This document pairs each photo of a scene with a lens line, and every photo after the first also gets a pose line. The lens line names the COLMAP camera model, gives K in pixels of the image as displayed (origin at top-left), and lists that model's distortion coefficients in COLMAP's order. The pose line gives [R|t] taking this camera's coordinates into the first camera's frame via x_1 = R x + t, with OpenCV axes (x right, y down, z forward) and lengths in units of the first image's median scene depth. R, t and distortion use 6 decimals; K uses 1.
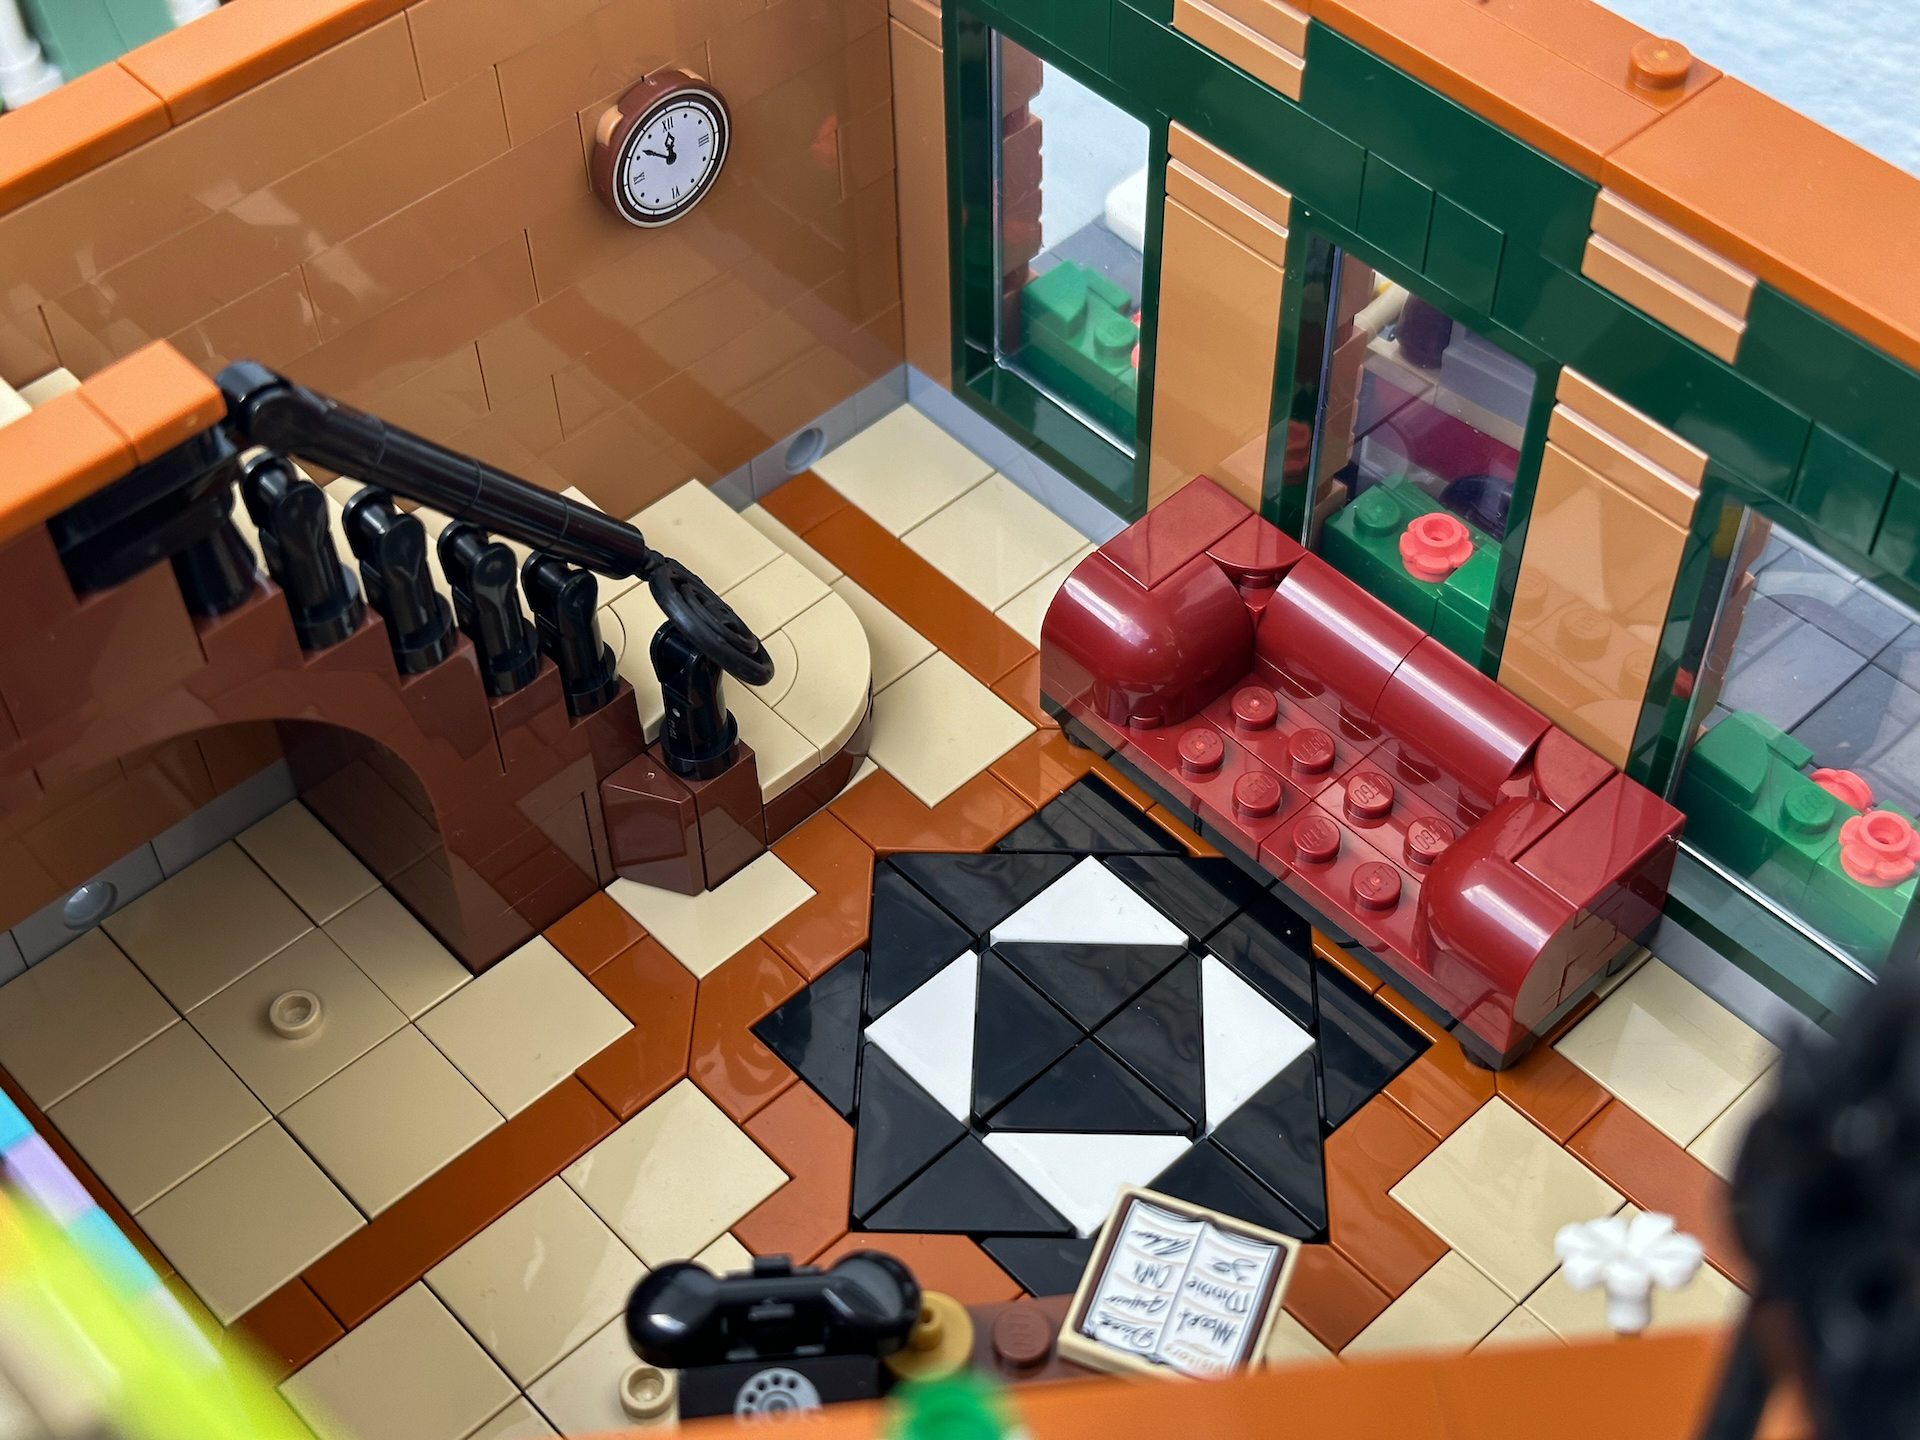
lens RADIAL K [[2709.5, 0, 960.0], [0, 2709.5, 720.0], [0, 0, 1]] dist [0.014663, -0.017400]
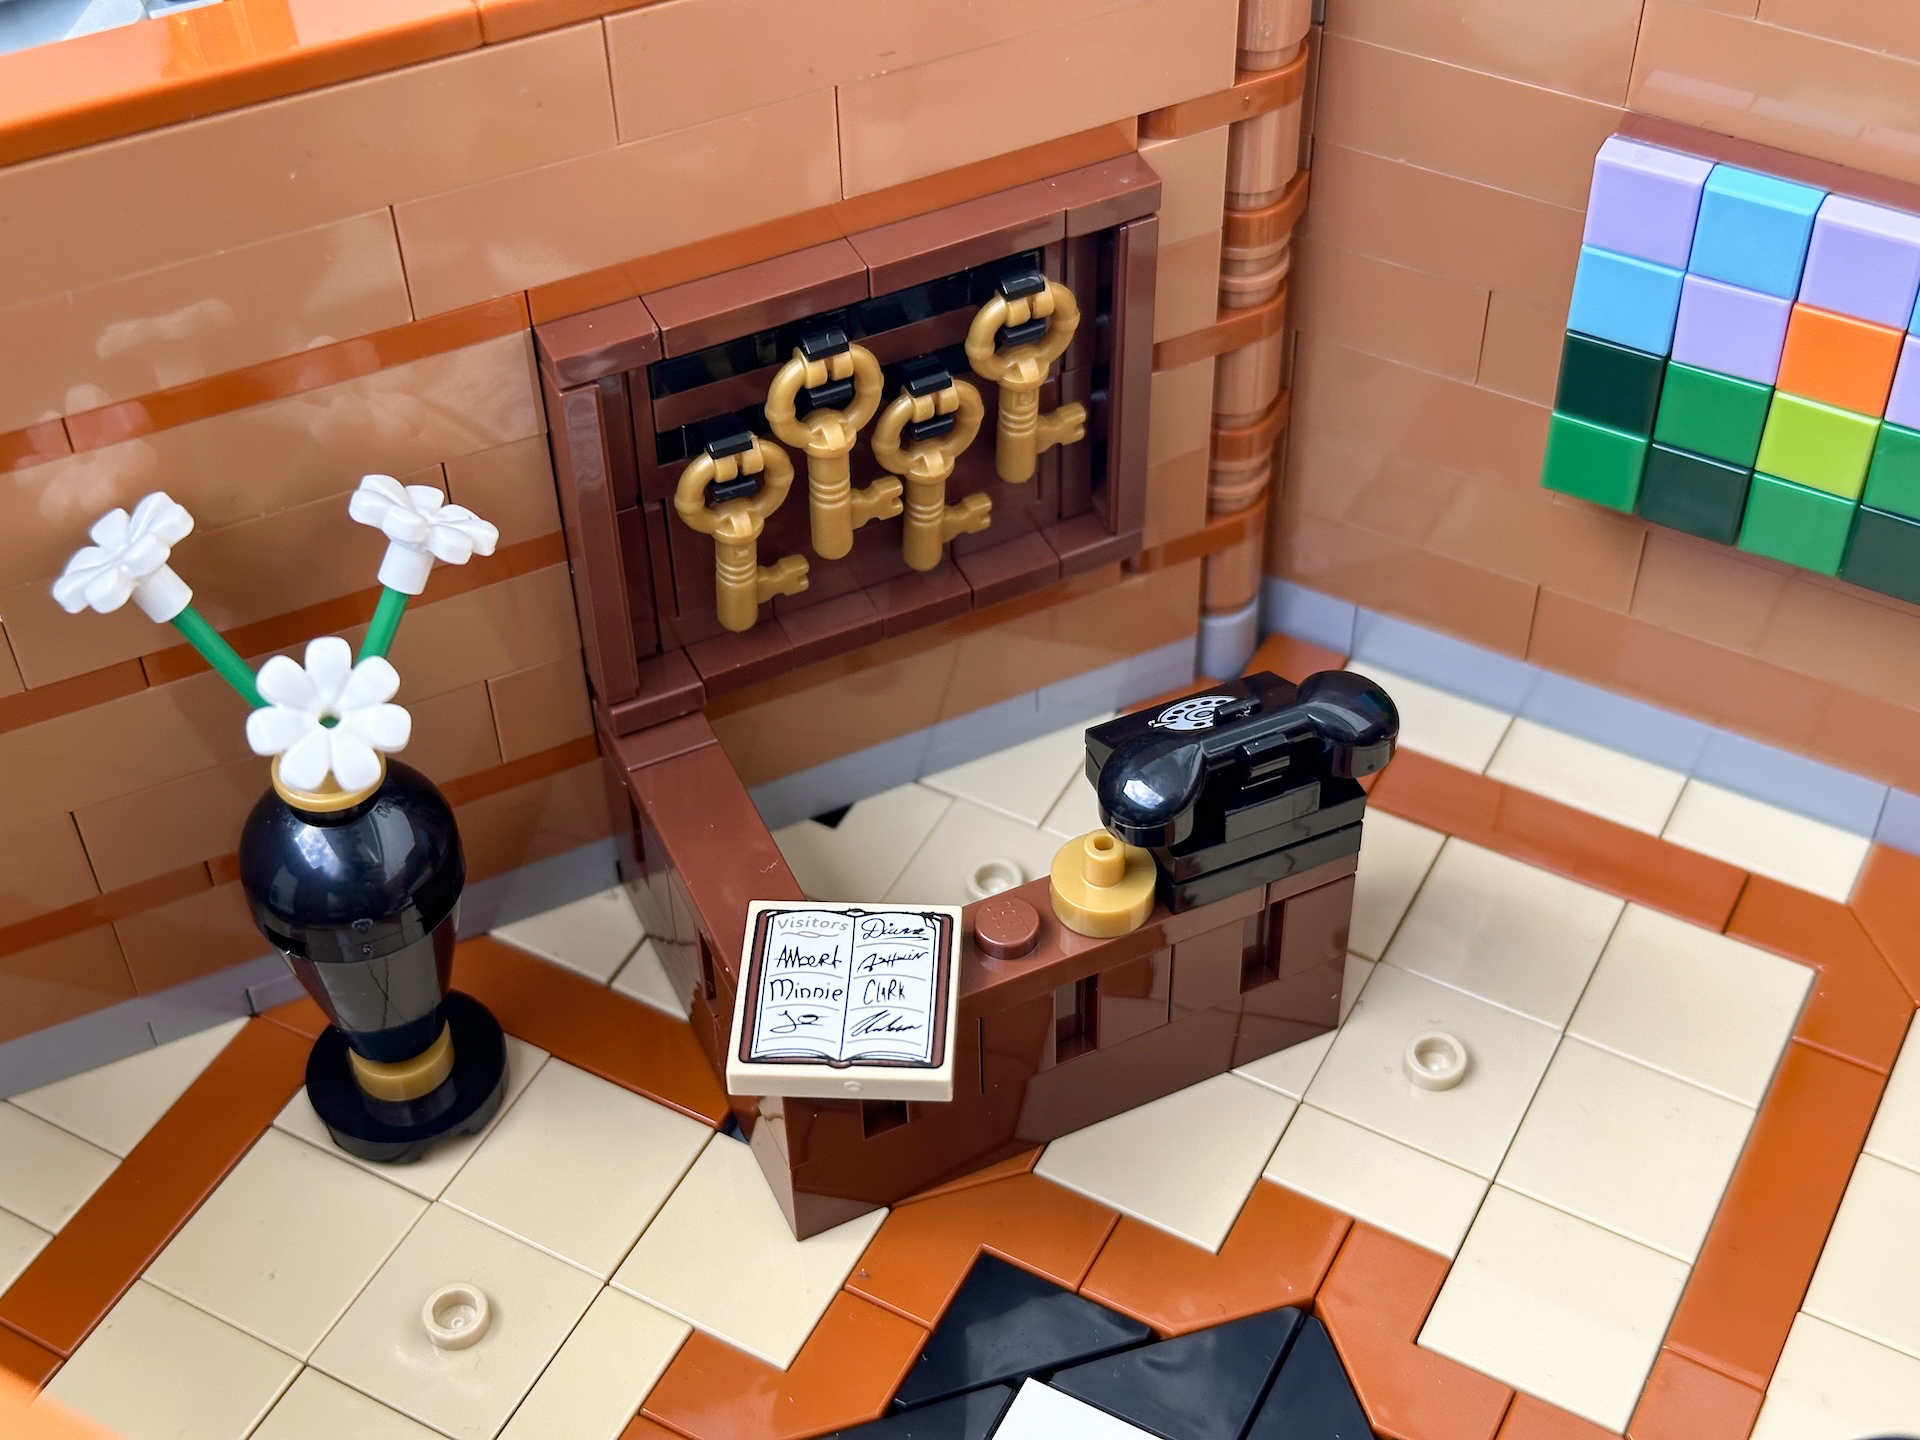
lens RADIAL K [[2823.4, 0, 963.8], [0, 2823.4, 712.2], [0, 0, 1]] dist [0.104190, -0.185177]
pose [[-0.946071, 0.260218, -0.192969, 0.195223], [-0.219466, -0.076657, 0.972604, -0.665233], [0.238296, 0.962502, 0.129631, 0.789769]]
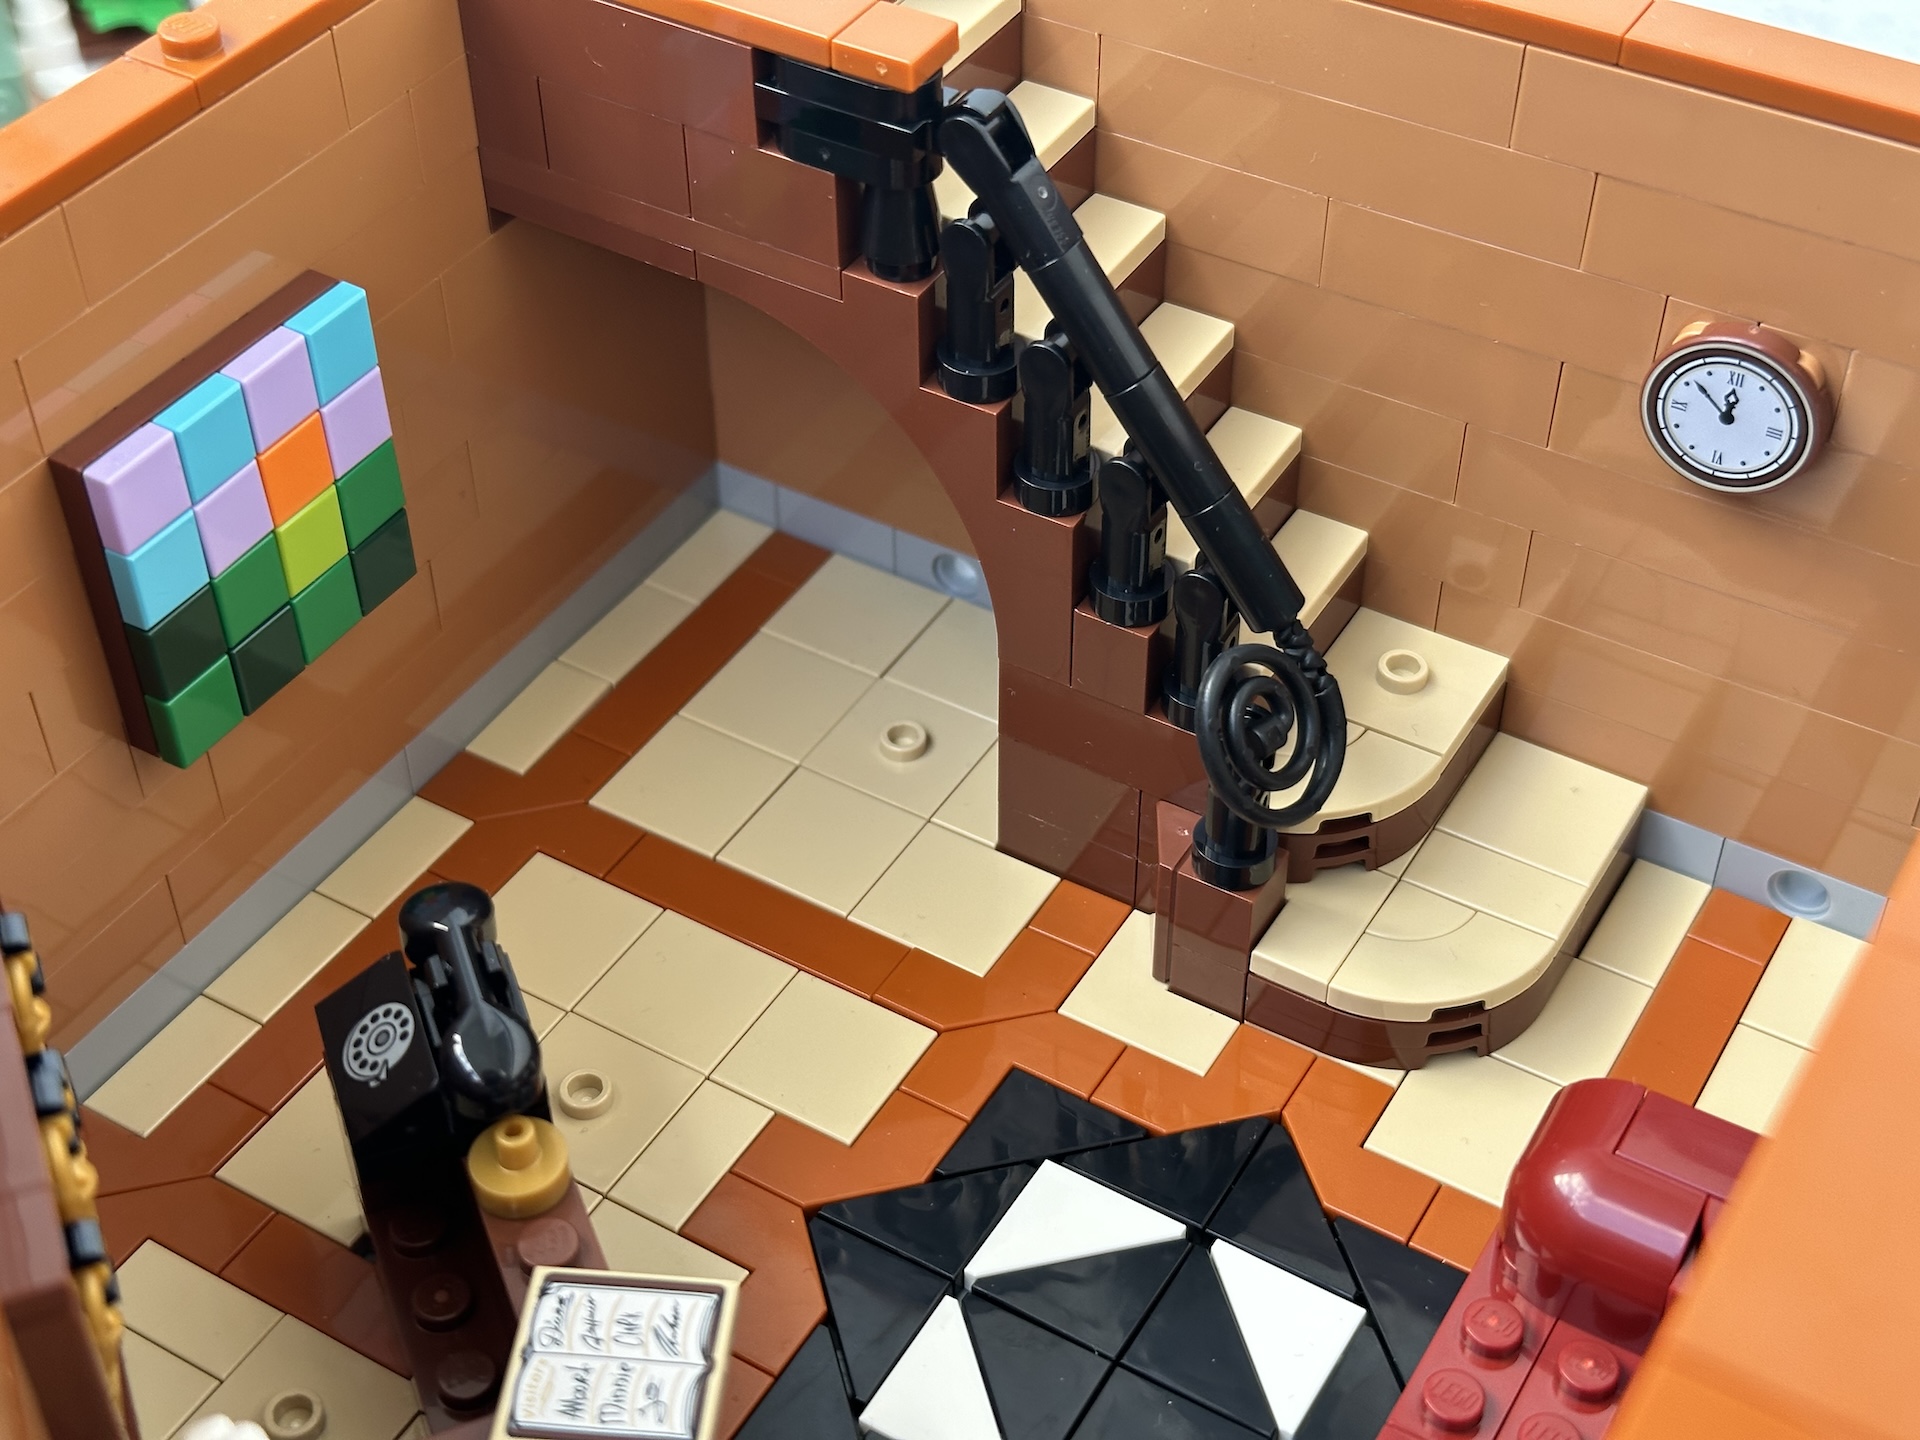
lens RADIAL K [[2823.4, 0, 963.8], [0, 2823.4, 712.2], [0, 0, 1]] dist [0.104190, -0.185177]
pose [[0.281056, 0.661406, -0.695378, 0.618787], [-0.735188, 0.614122, 0.286973, -0.274975], [0.616852, 0.430577, 0.658860, 0.345876]]
